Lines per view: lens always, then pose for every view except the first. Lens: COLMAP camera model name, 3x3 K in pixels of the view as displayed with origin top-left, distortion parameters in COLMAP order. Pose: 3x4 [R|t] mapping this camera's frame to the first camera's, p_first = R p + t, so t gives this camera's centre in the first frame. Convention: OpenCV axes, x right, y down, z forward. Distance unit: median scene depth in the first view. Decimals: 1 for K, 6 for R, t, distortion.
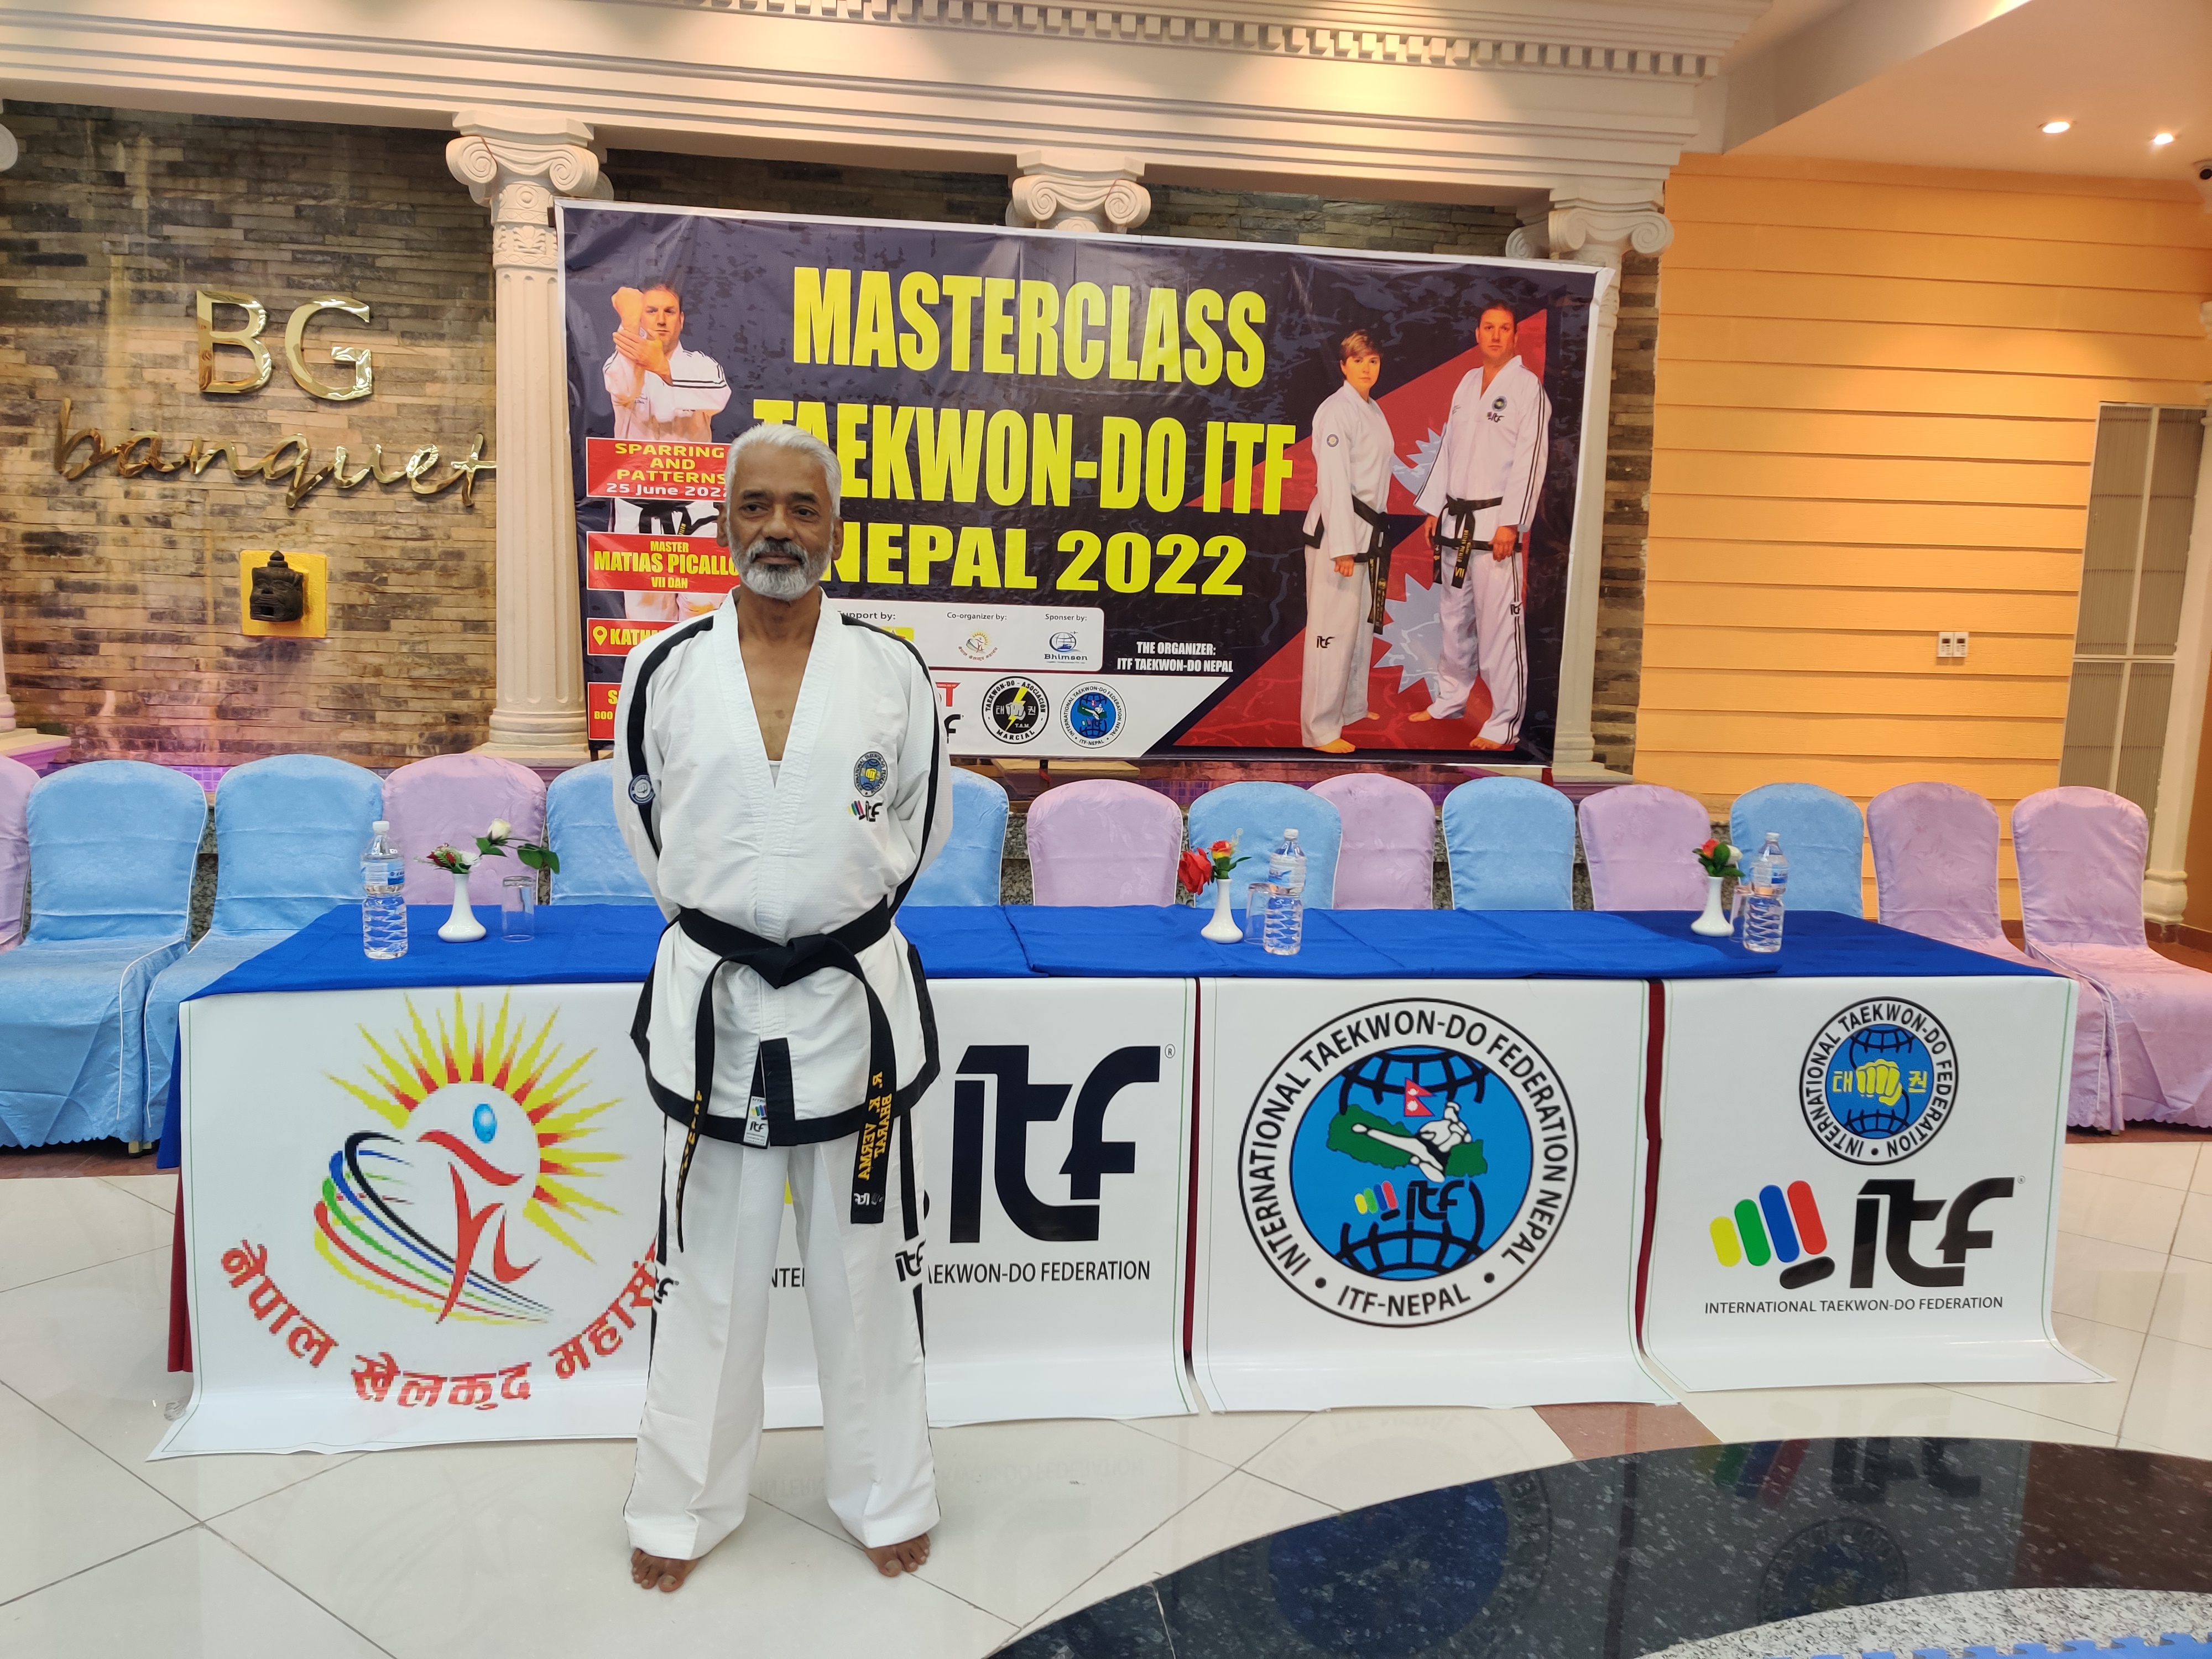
lens RADIAL K [[1741.2, 0, 1124.2], [0, 1741.2, 850.7], [0, 0, 1]] dist [0.056081, -0.053821]
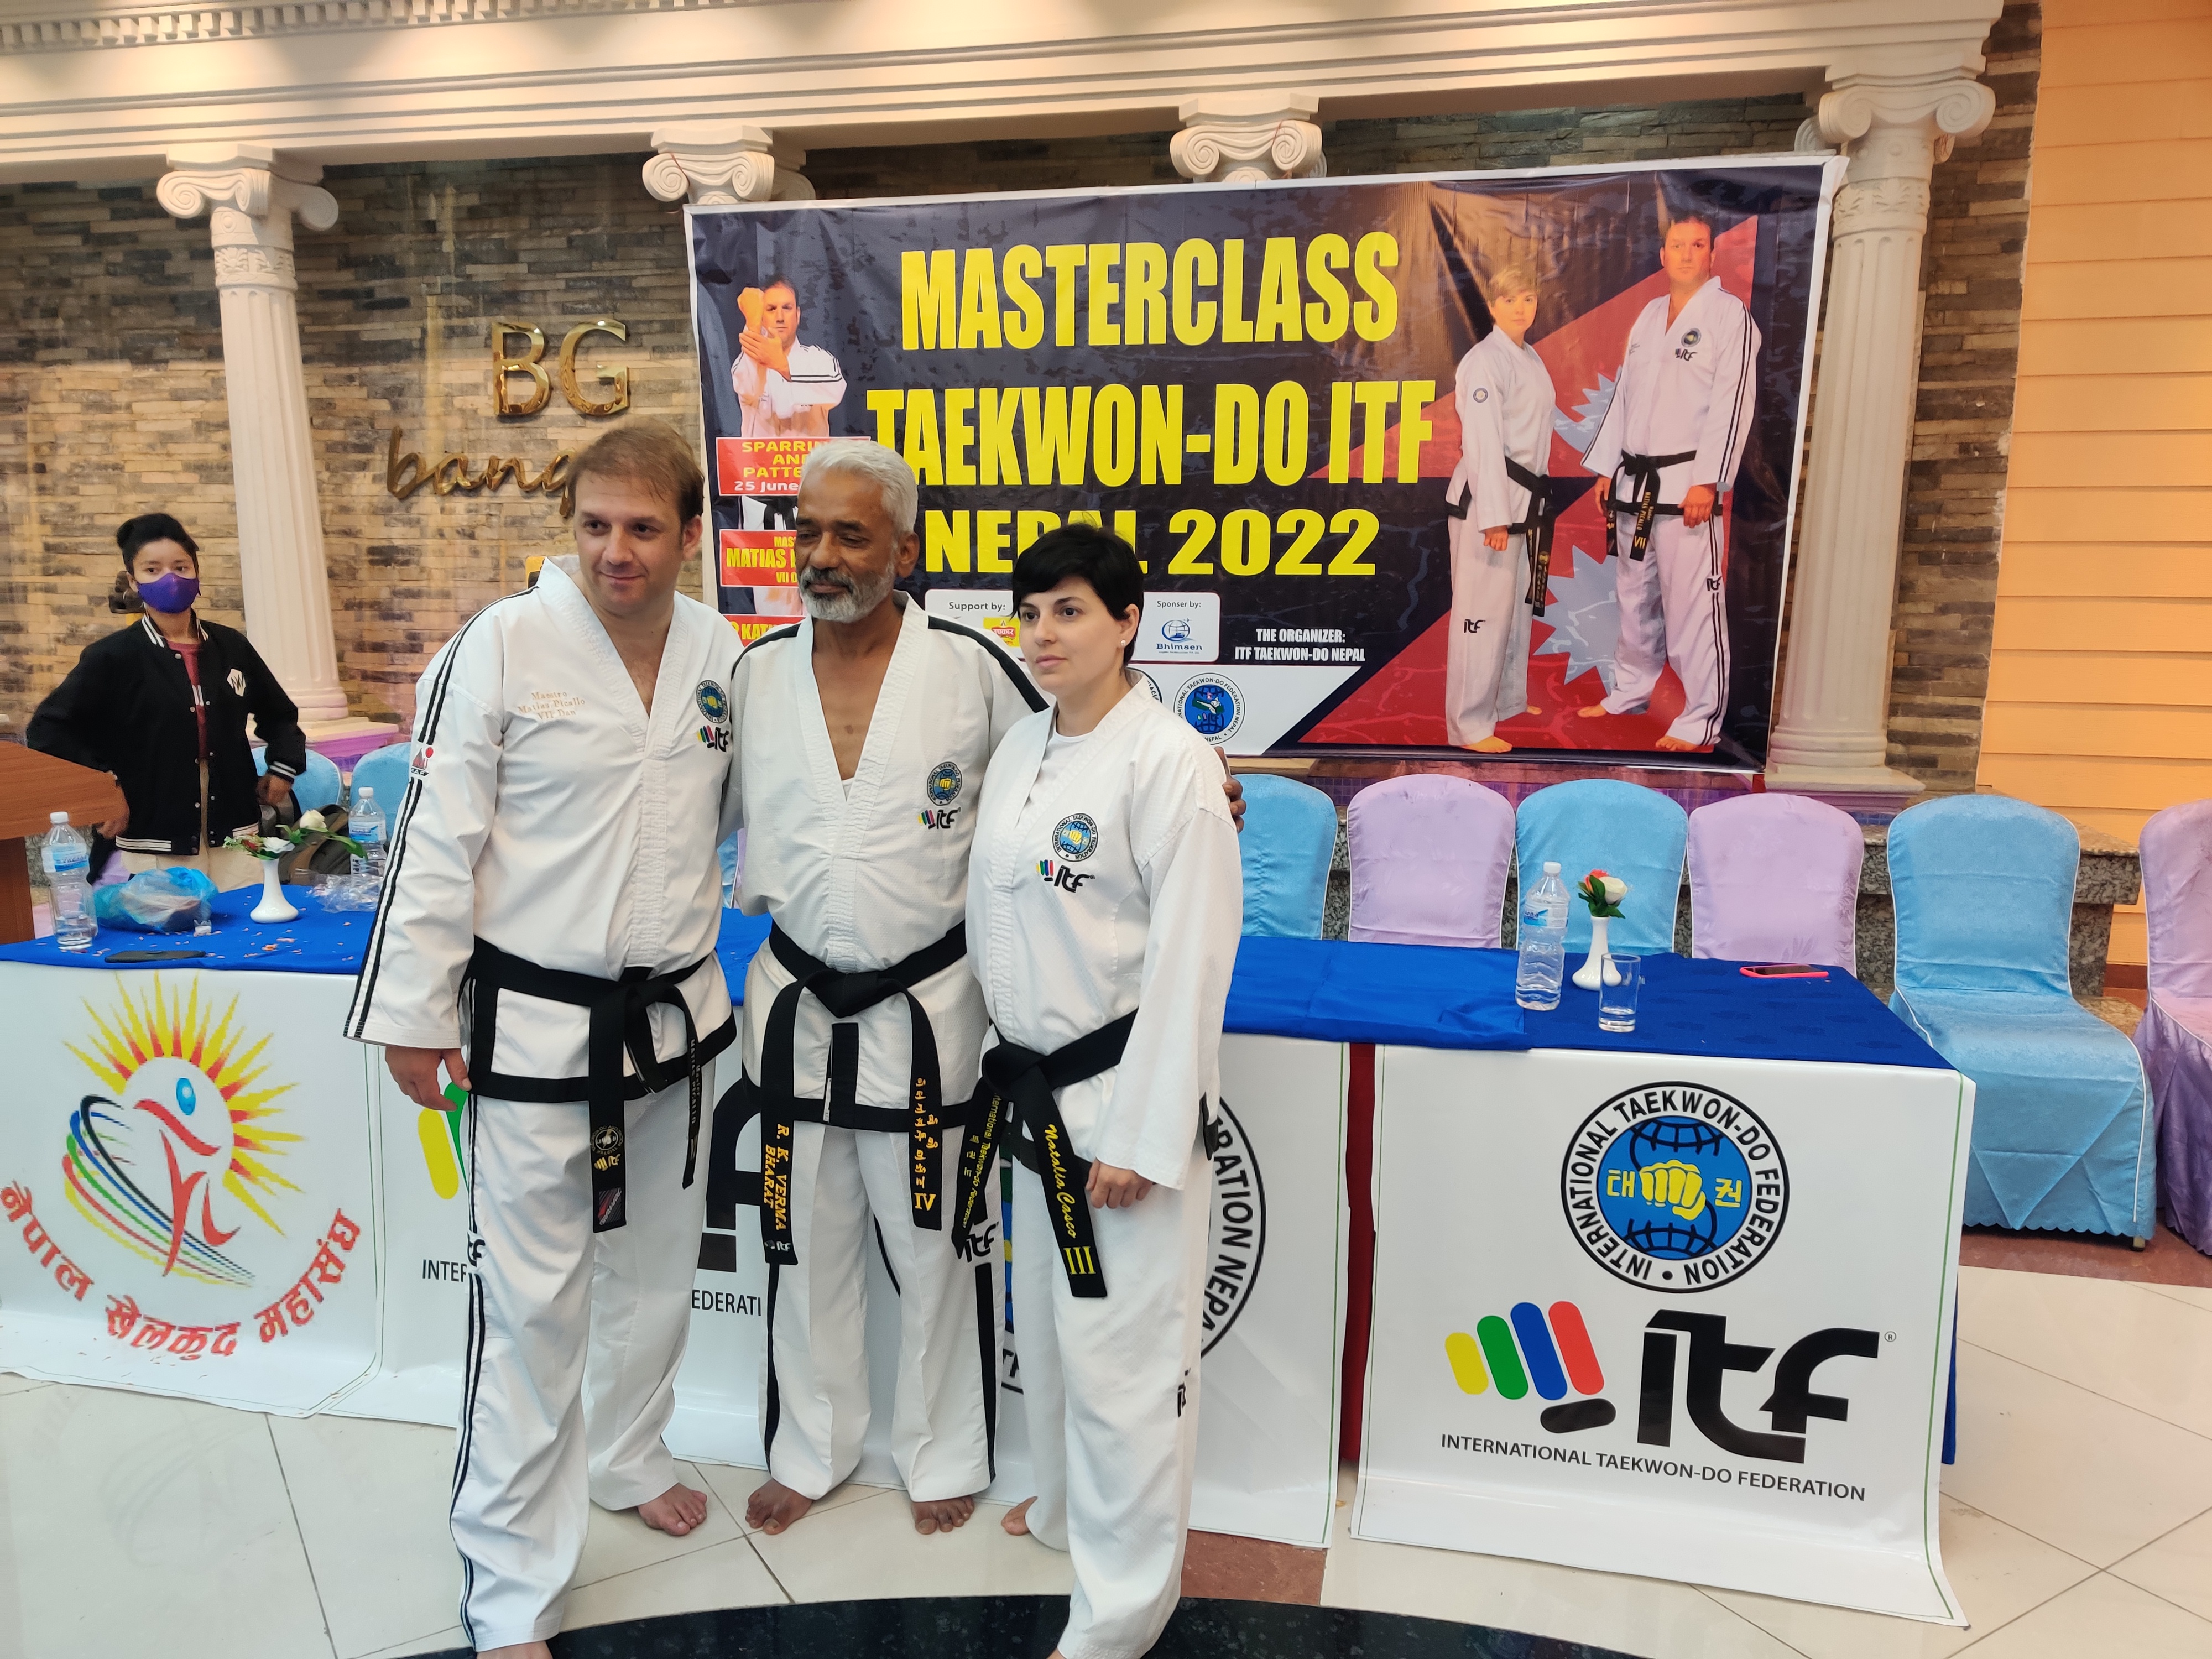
lens RADIAL K [[1741.2, 0, 1106.7], [0, 1741.2, 906.5], [0, 0, 1]] dist [0.056081, -0.053821]
pose [[0.928931, 0.045559, -0.367438, 0.269699], [-0.031334, 0.998514, 0.044592, -0.011719], [0.368924, -0.029909, 0.928978, 0.105193]]
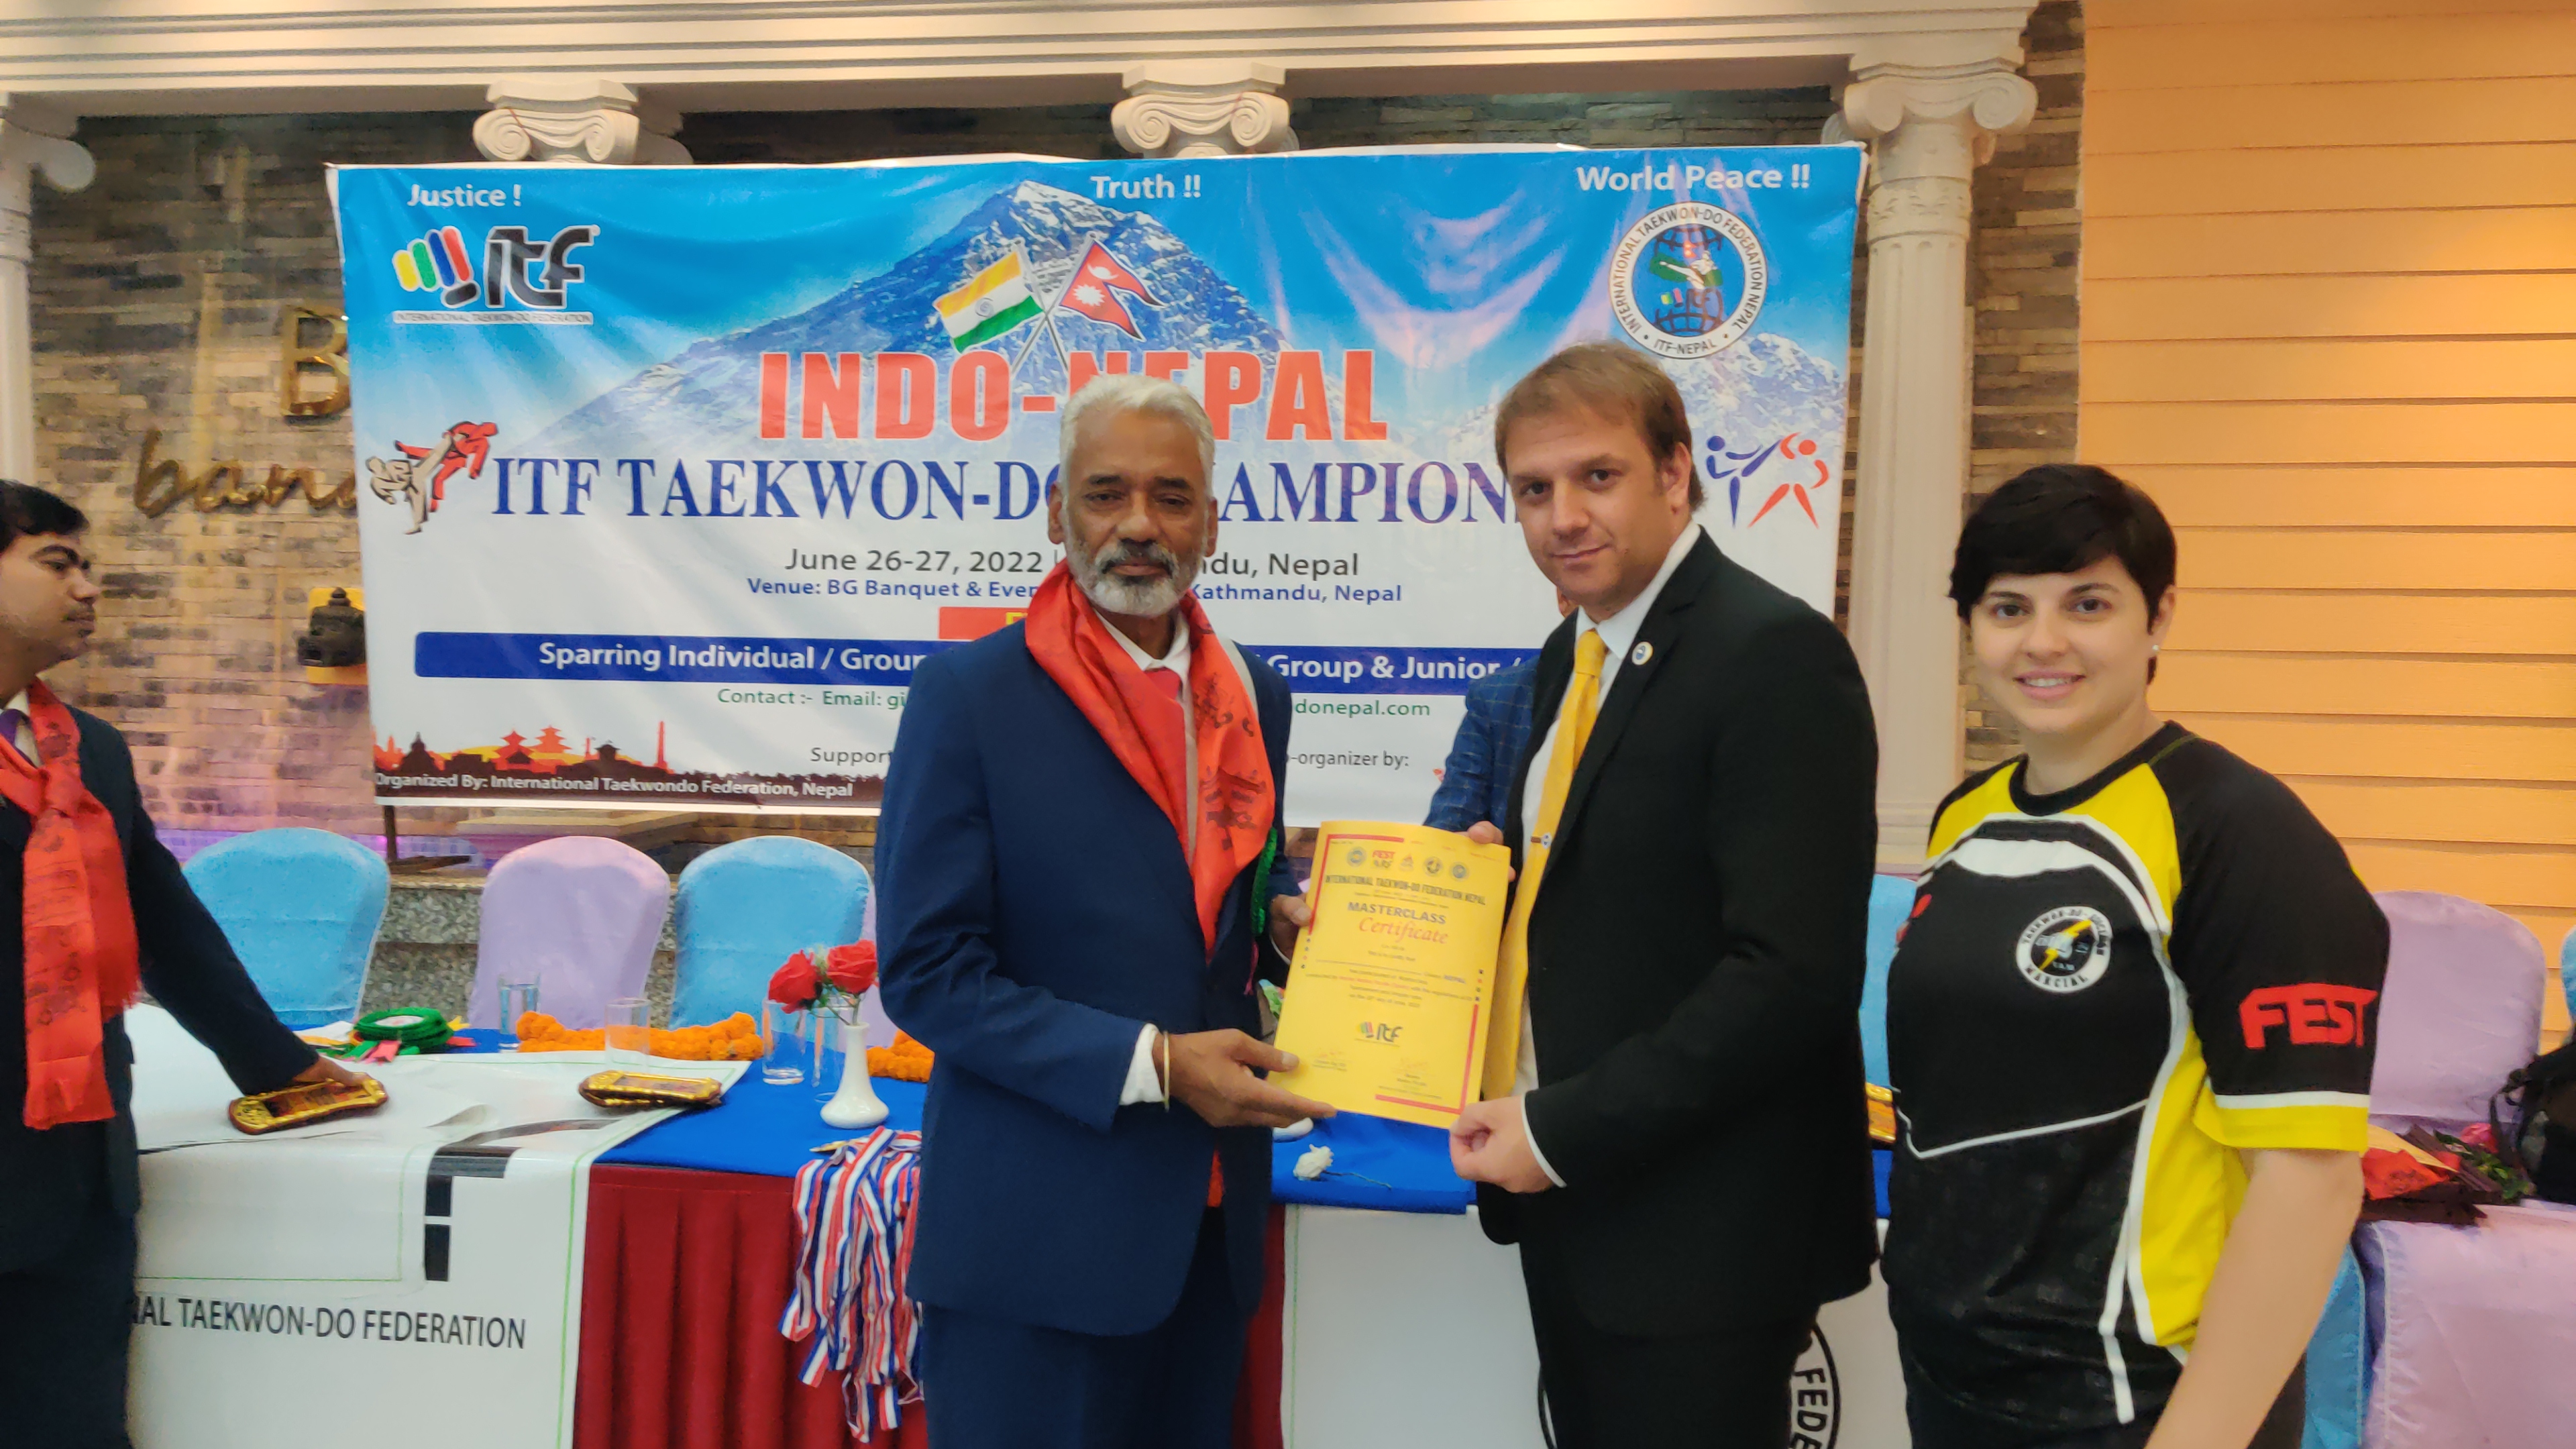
lens RADIAL K [[2032.9, 0, 1328.6], [0, 2032.9, 712.7], [0, 0, 1]] dist [0.022255, -0.003328]
pose [[0.961957, -0.007032, -0.273110, 0.283370], [-0.024043, 0.993611, -0.110269, -0.008194], [0.272141, 0.112640, 0.955642, 0.175886]]
